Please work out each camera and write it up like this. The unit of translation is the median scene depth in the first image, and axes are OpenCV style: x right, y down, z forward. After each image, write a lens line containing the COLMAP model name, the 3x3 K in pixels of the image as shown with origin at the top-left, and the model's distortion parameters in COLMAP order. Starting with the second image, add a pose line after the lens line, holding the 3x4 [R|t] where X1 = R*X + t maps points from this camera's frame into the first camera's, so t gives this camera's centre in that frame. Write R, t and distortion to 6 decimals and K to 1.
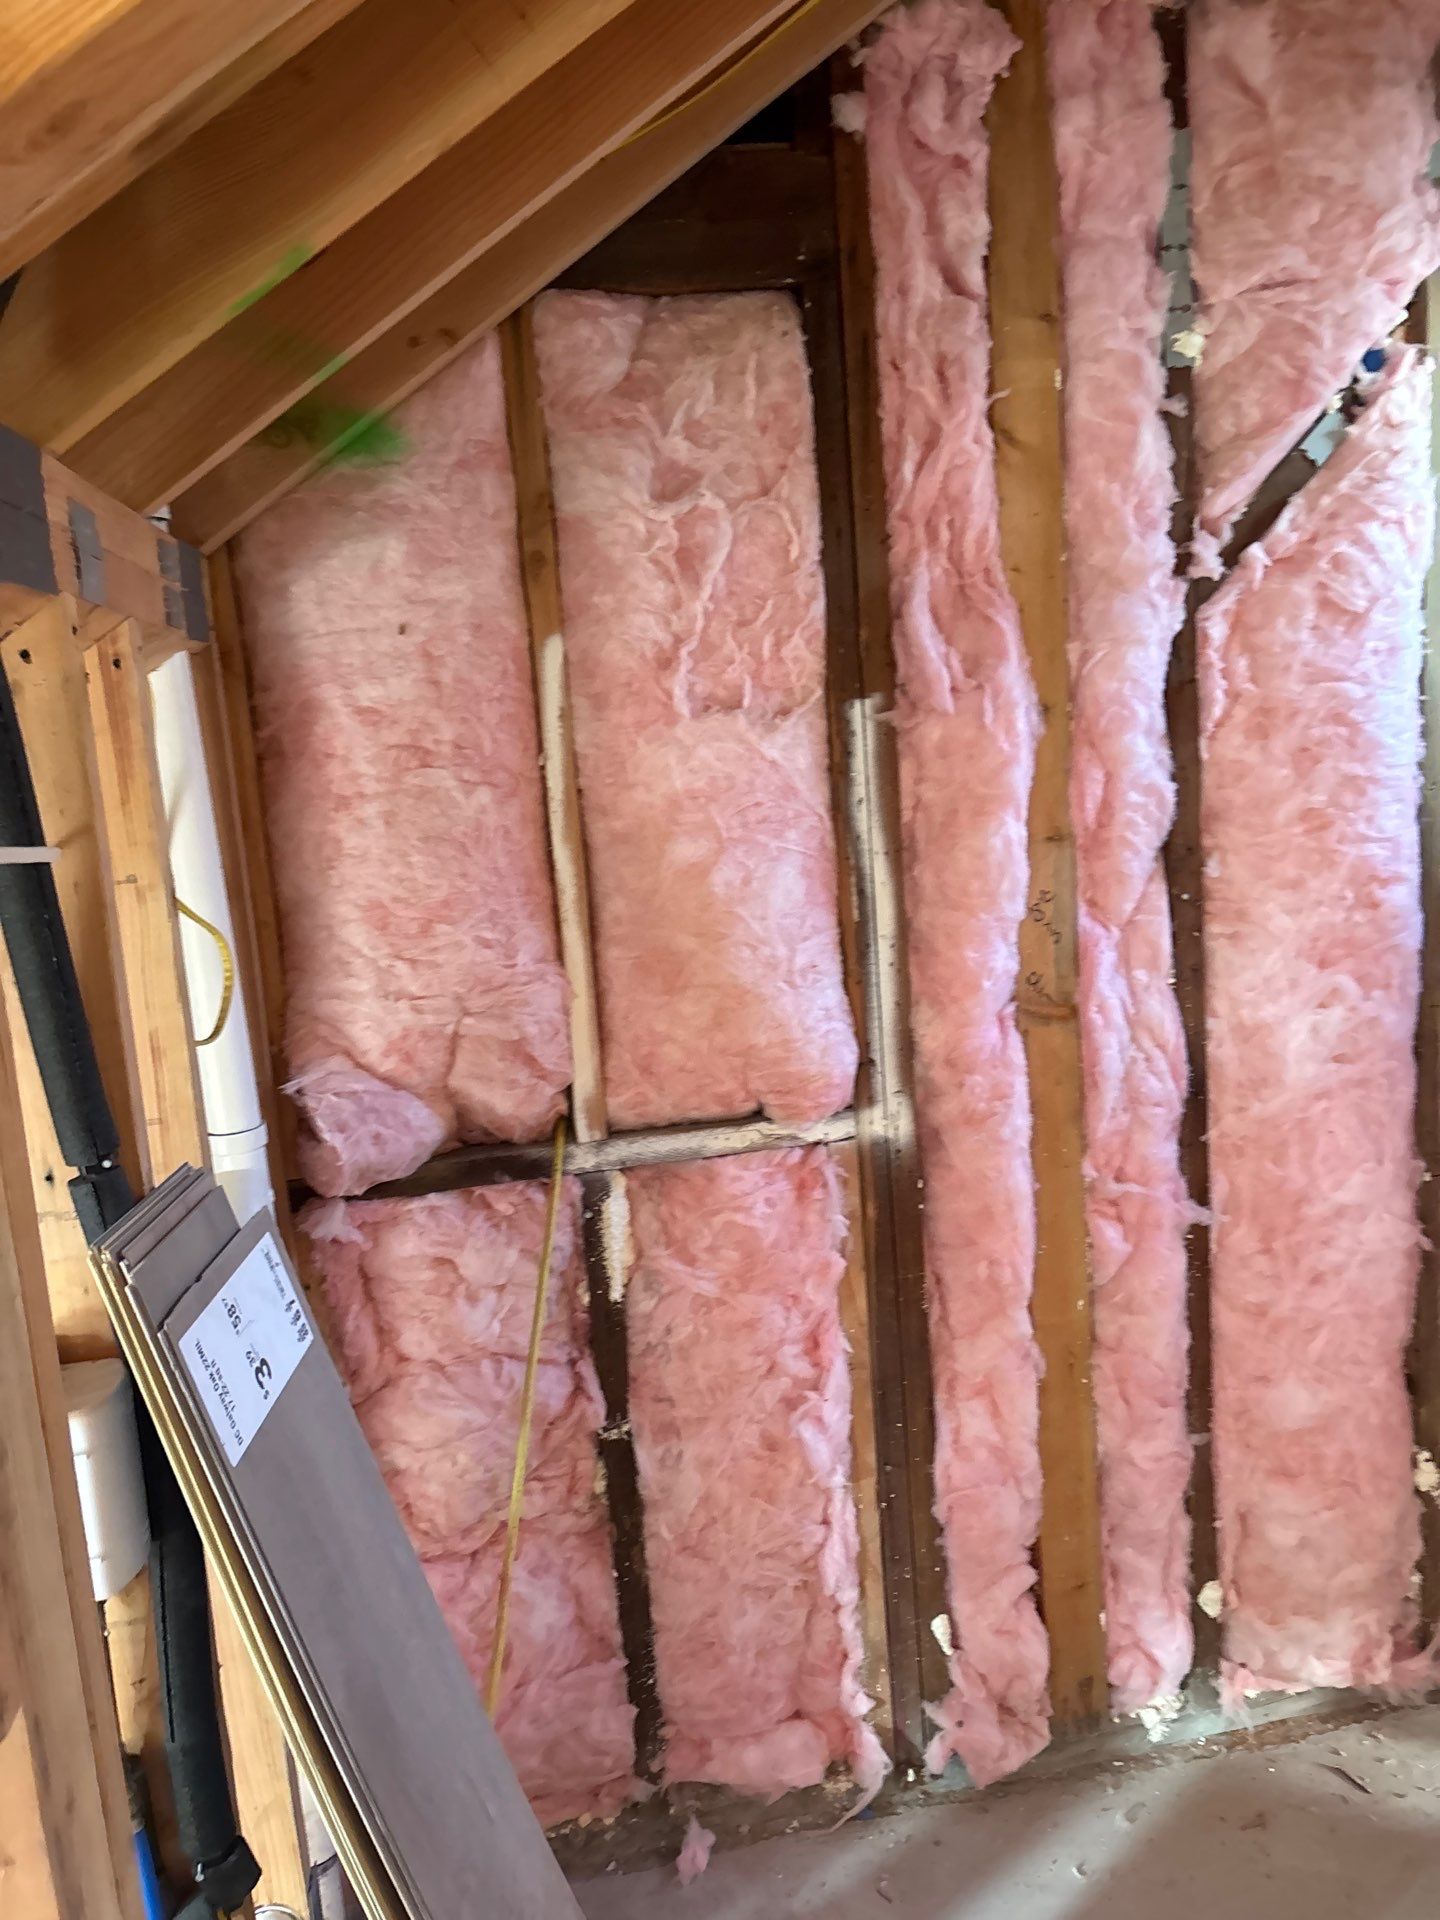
lens RADIAL K [[1476.0, 0, 721.4], [0, 1476.0, 980.7], [0, 0, 1]] dist [0.071098, -0.069989]
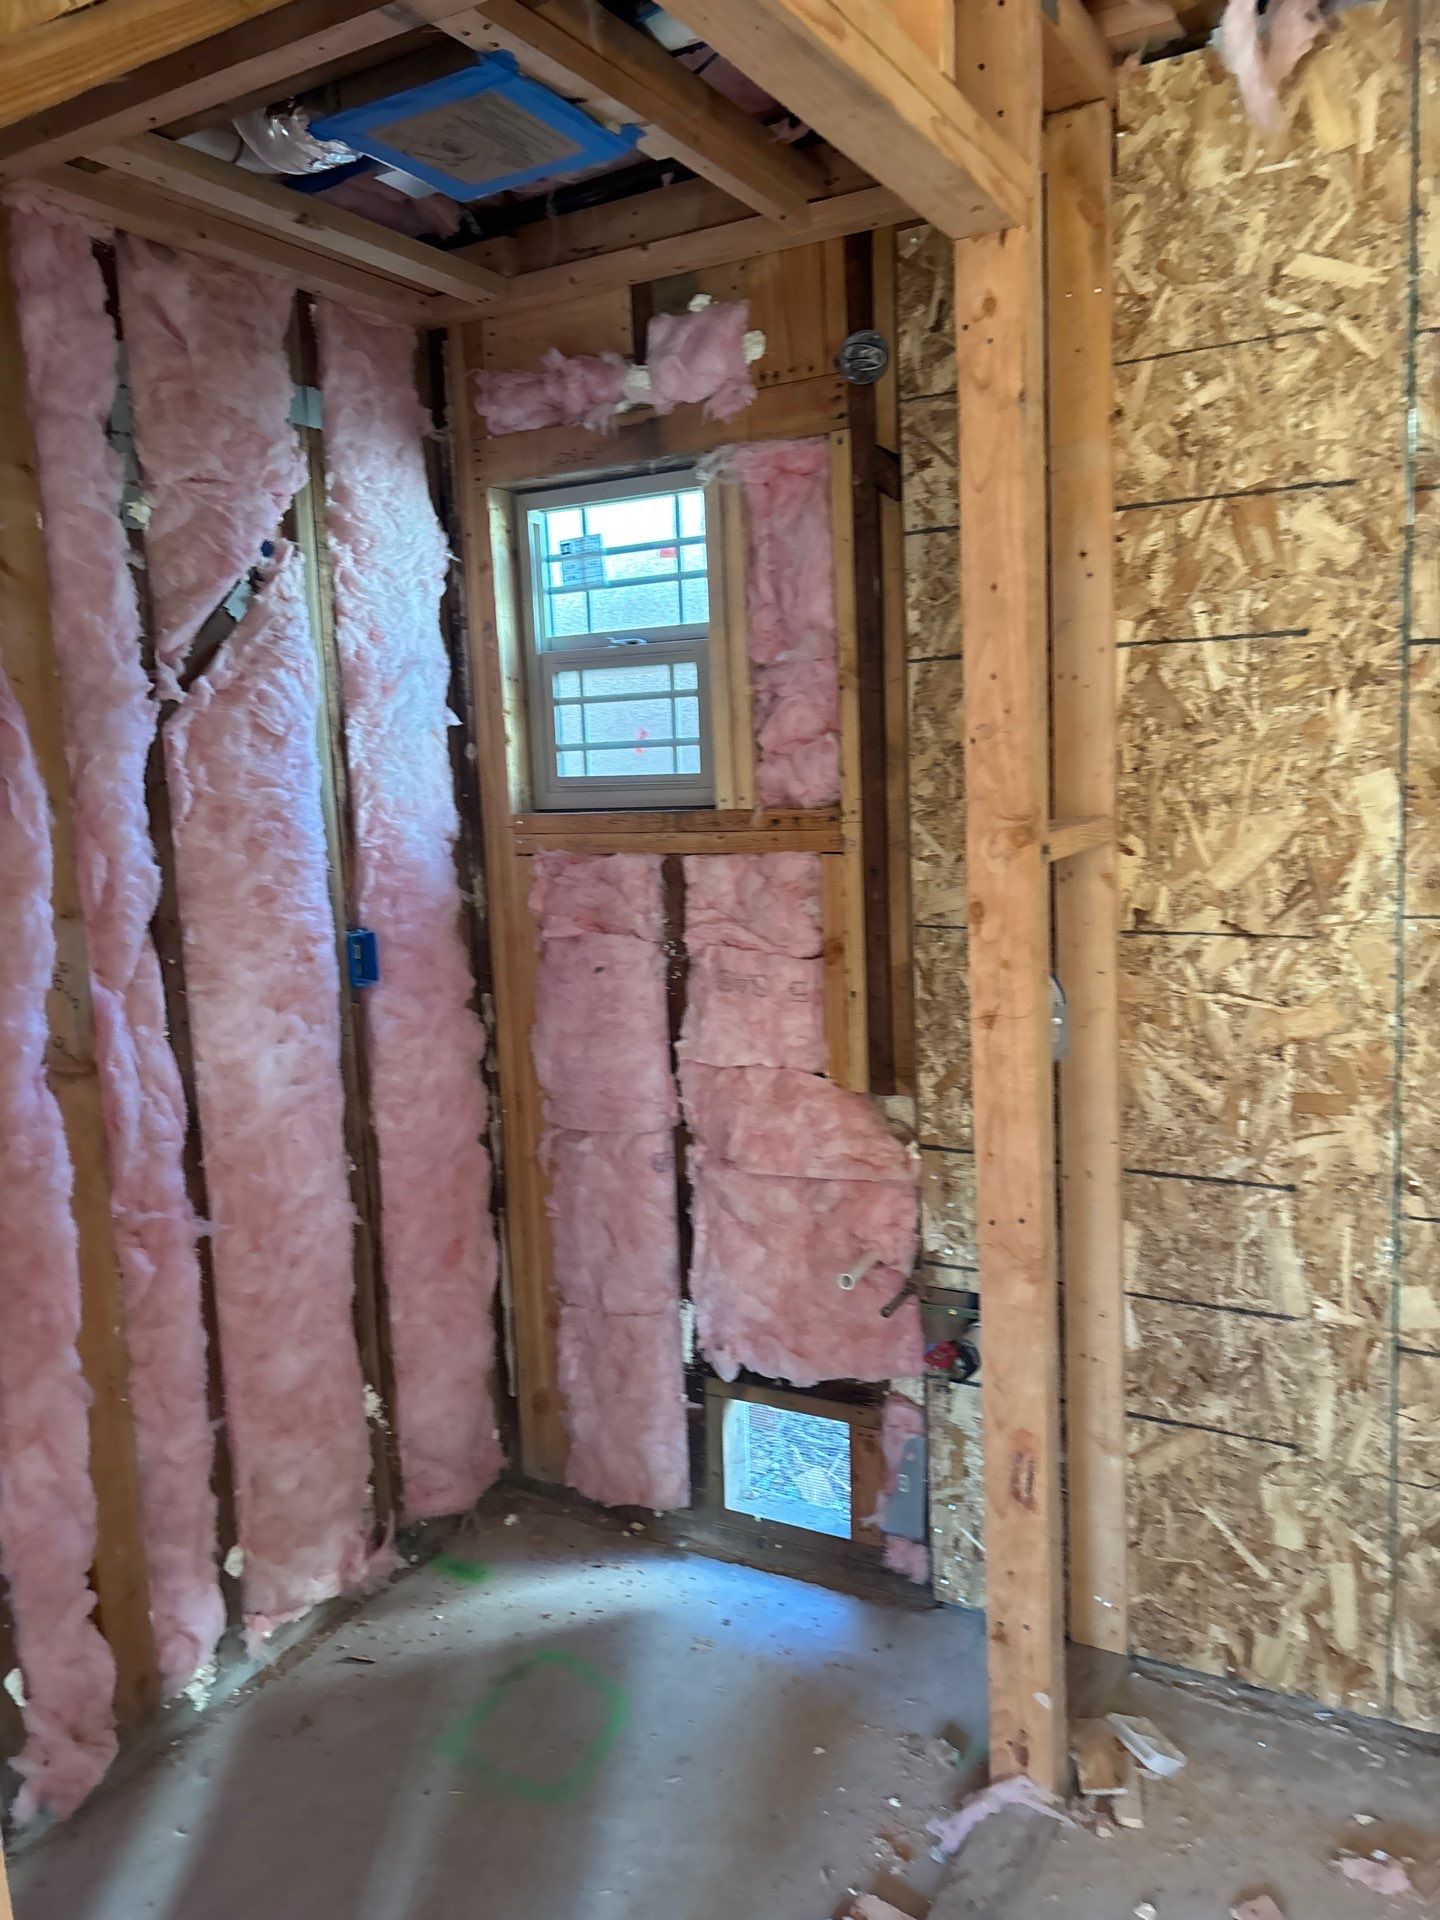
lens RADIAL K [[1444.3, 0, 720.0], [0, 1444.3, 960.0], [0, 0, 1]] dist [-0.001430, 0.122305]
pose [[0.657686, -0.063828, 0.750583, -0.276713], [0.128295, 0.991337, -0.028116, 0.032092], [-0.742286, 0.114787, 0.660178, -0.094818]]
